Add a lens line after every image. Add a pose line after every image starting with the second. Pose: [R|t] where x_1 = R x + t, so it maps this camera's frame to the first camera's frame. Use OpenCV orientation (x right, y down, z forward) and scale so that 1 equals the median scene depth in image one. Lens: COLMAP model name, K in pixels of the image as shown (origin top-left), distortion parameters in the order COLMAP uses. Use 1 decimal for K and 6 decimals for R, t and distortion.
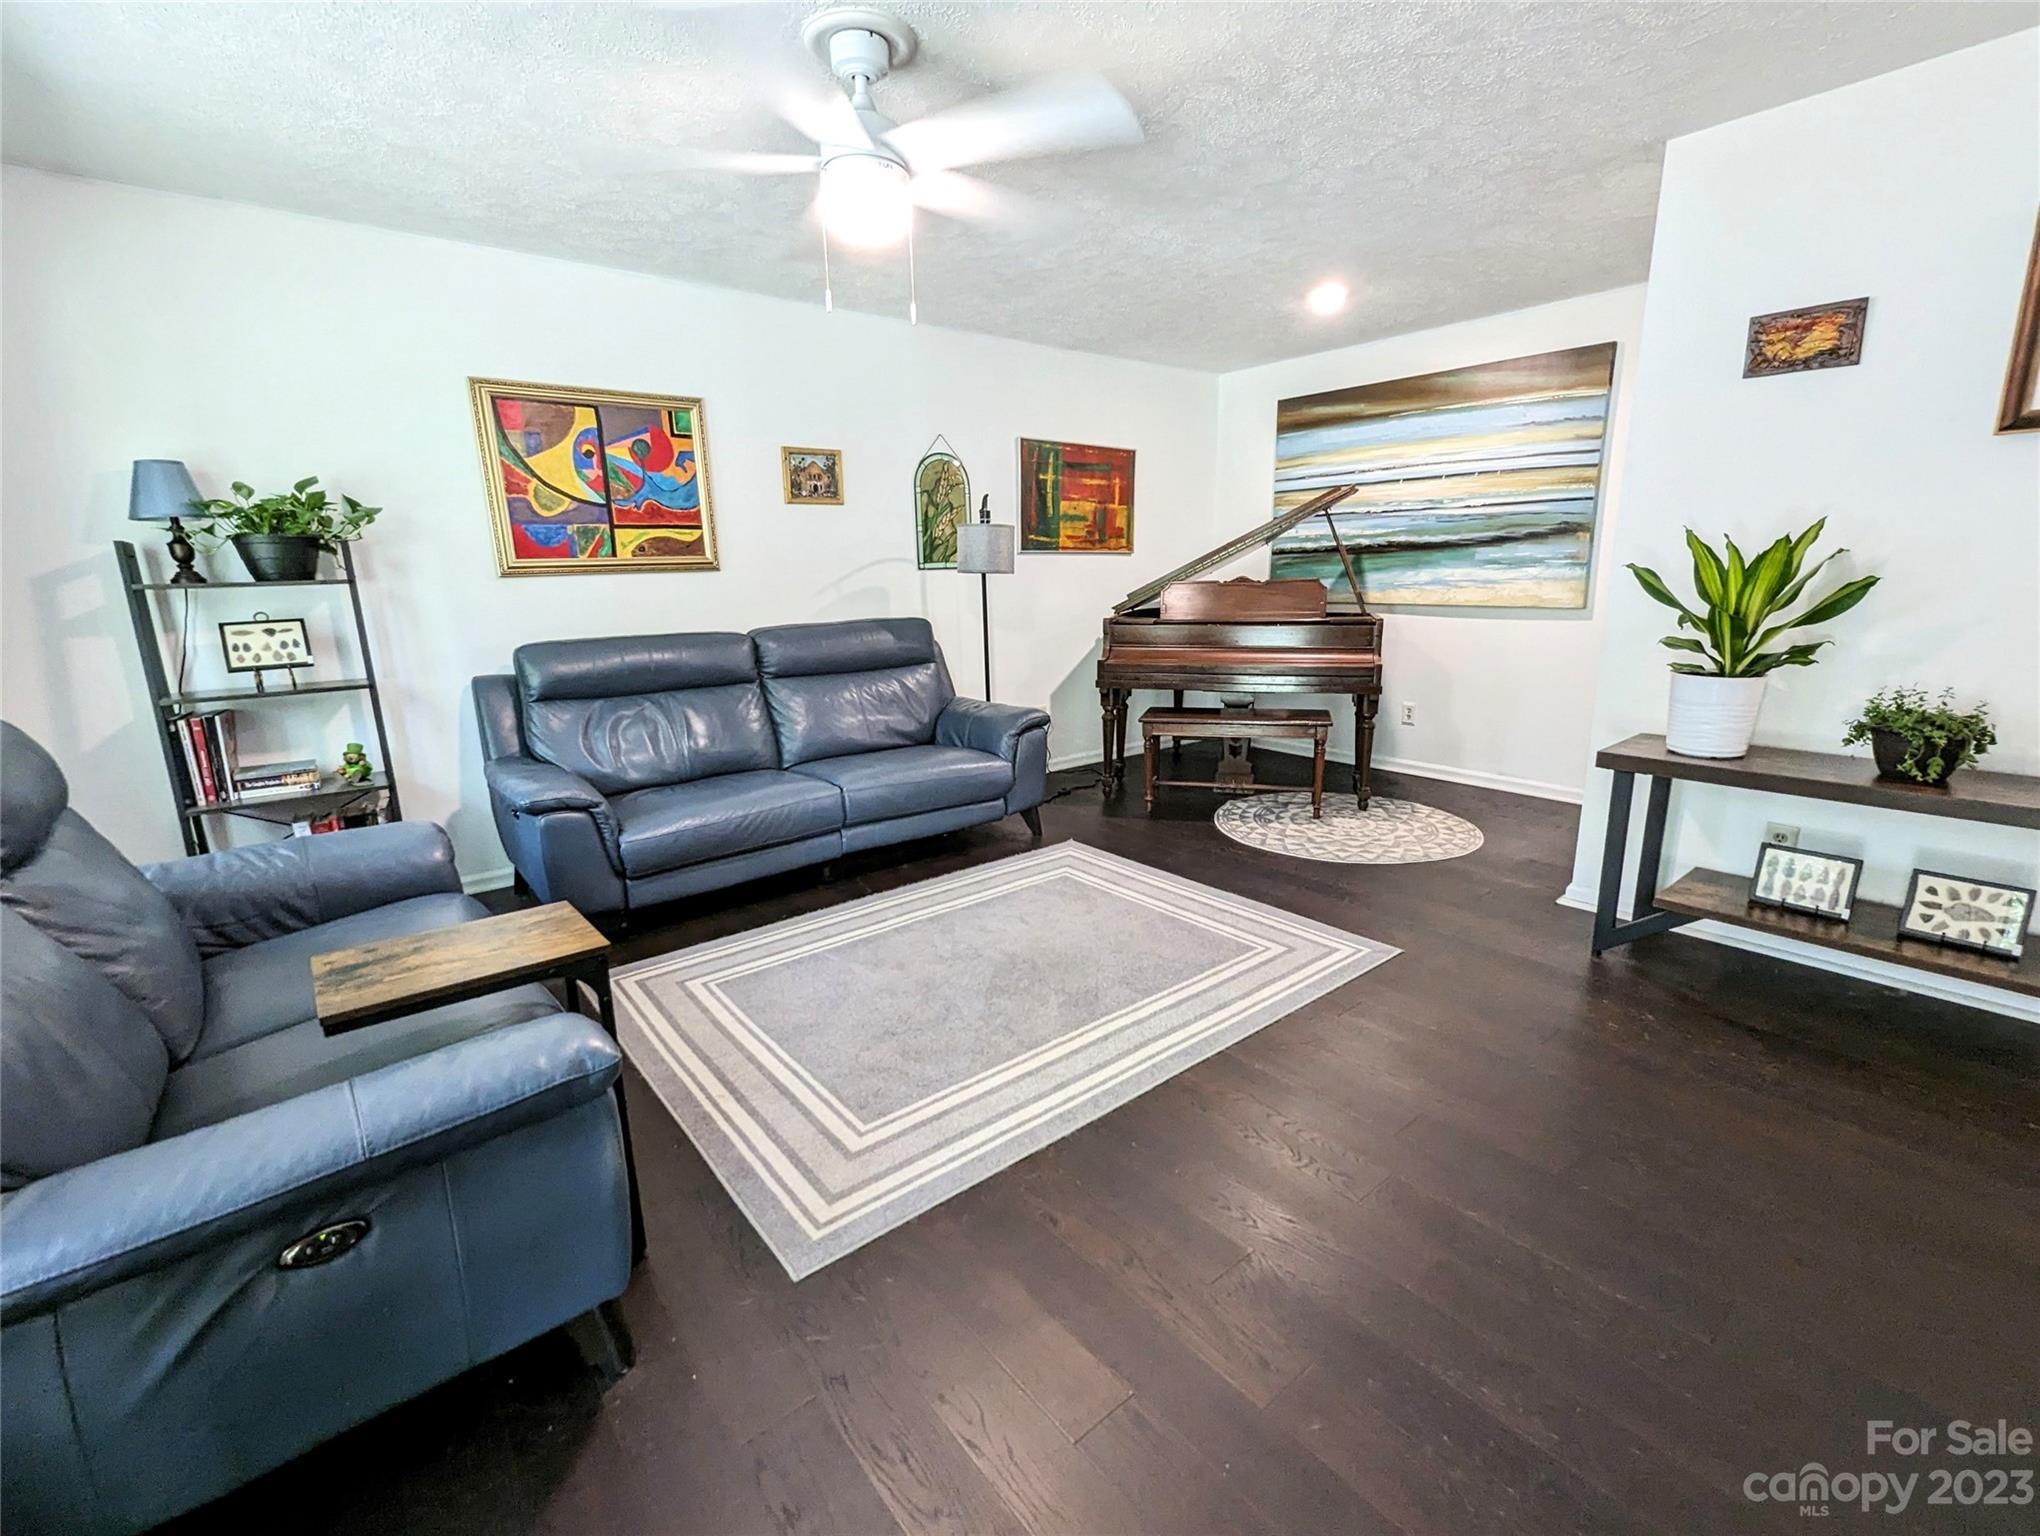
lens RADIAL K [[867.0, 0, 1017.0], [0, 867.0, 764.4], [0, 0, 1]] dist [-0.007533, 0.000052]
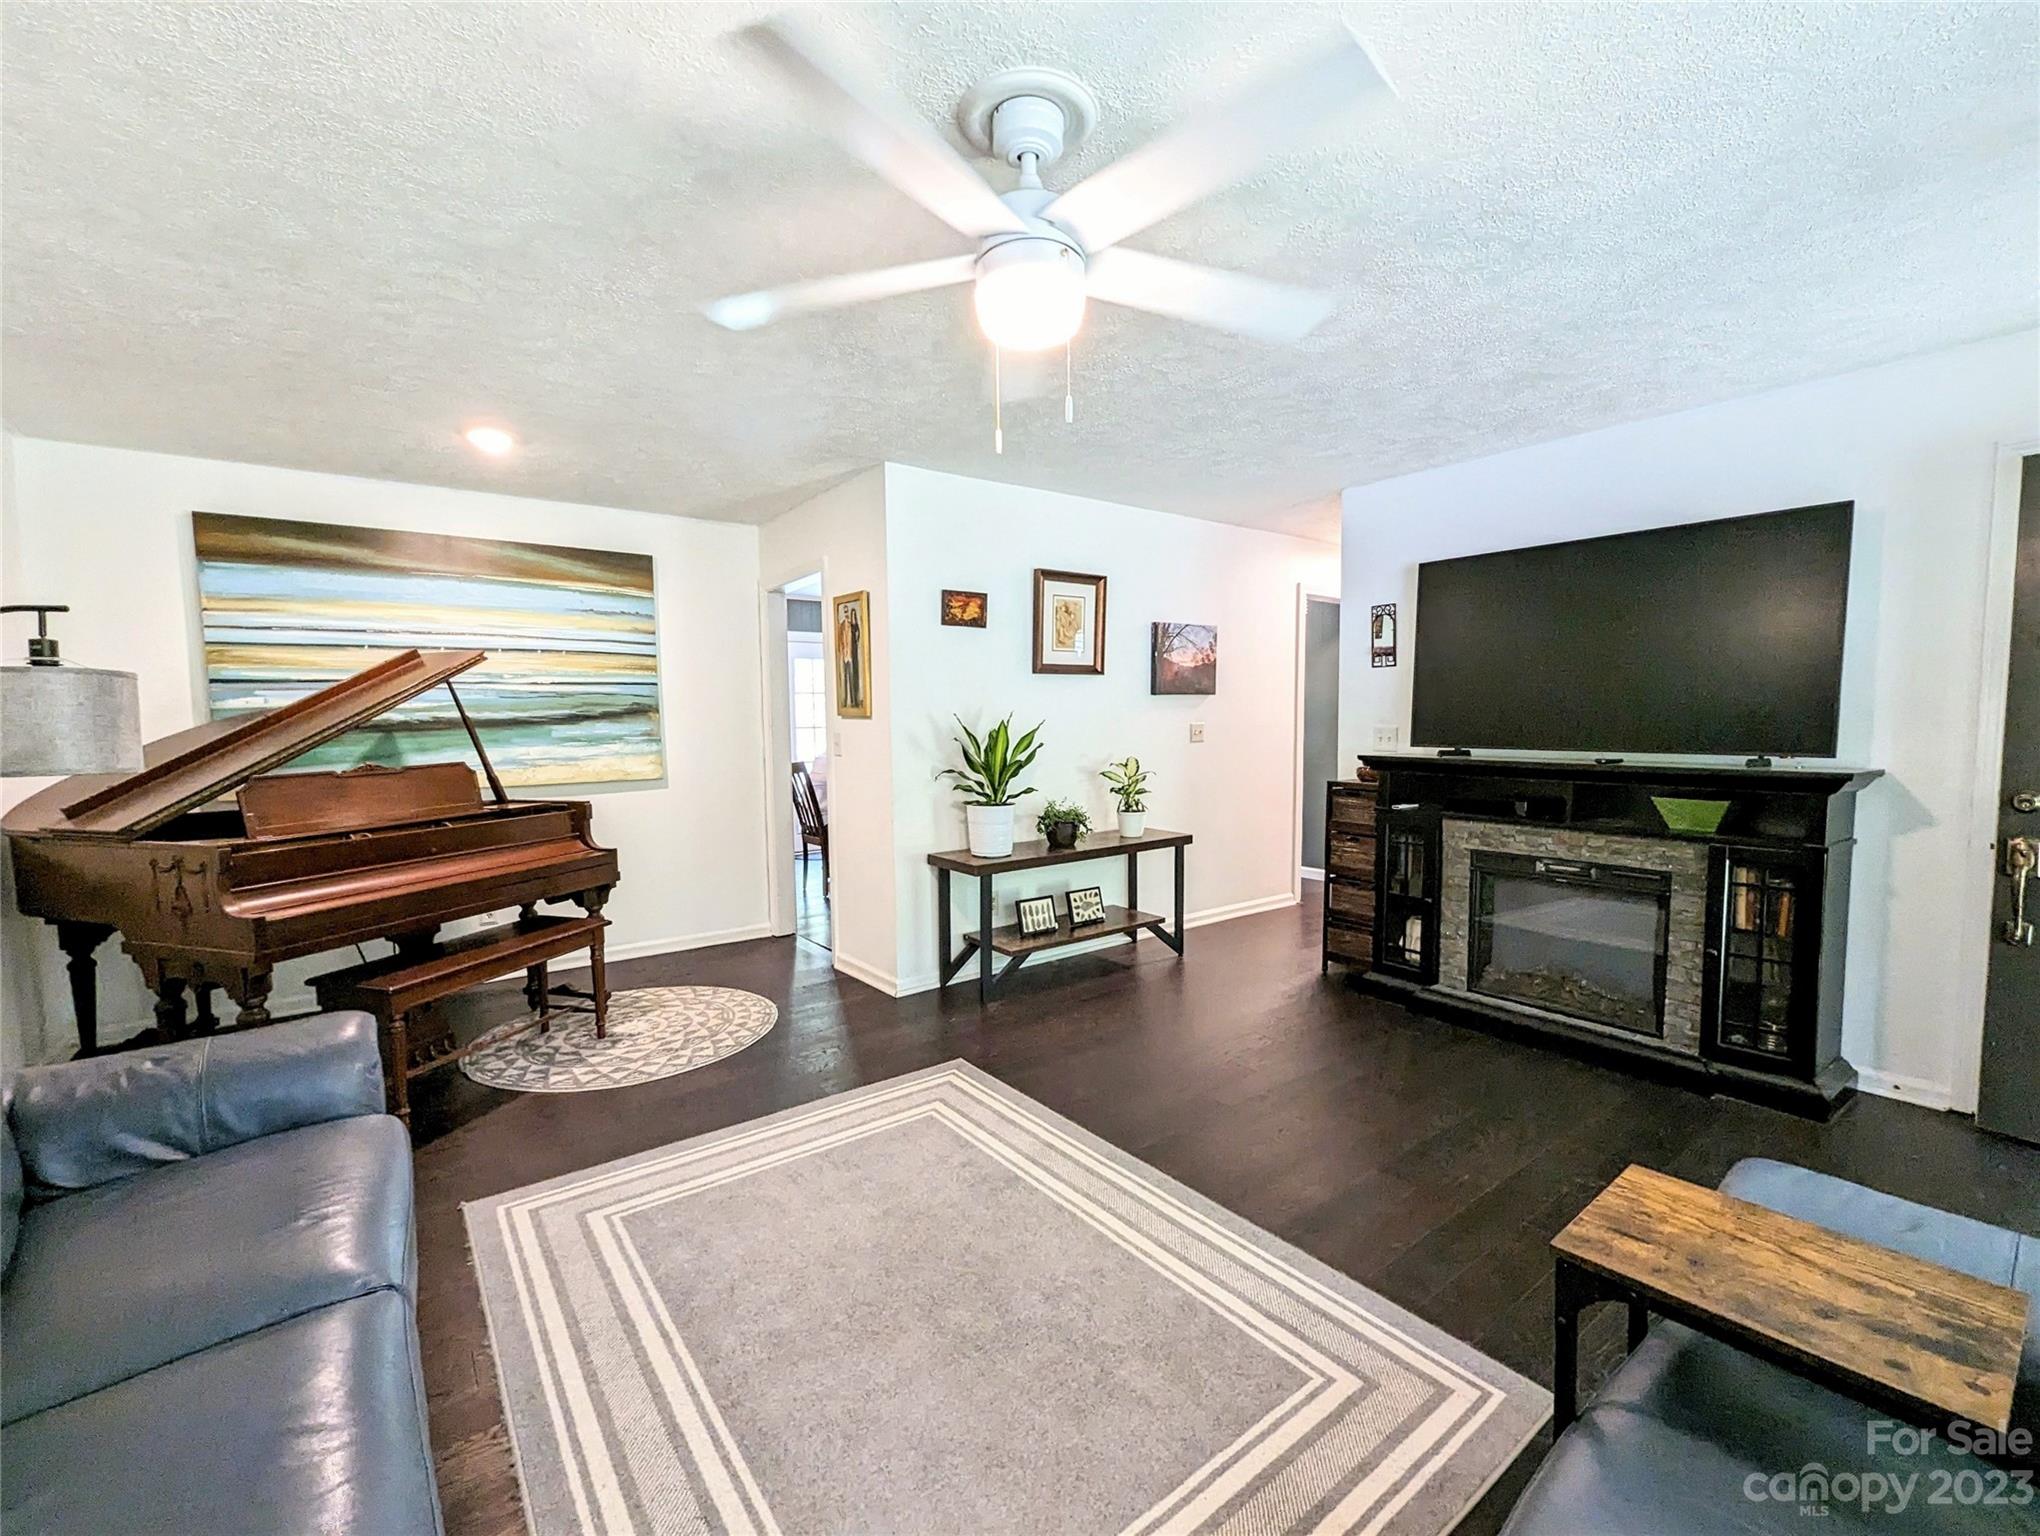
lens RADIAL K [[867.0, 0, 1016.8], [0, 867.0, 774.5], [0, 0, 1]] dist [-0.007533, 0.000052]
pose [[0.046092, -0.048954, 0.997737, -0.480277], [0.235886, 0.971086, 0.036749, -0.126093], [-0.970687, 0.233658, 0.056307, 0.519602]]
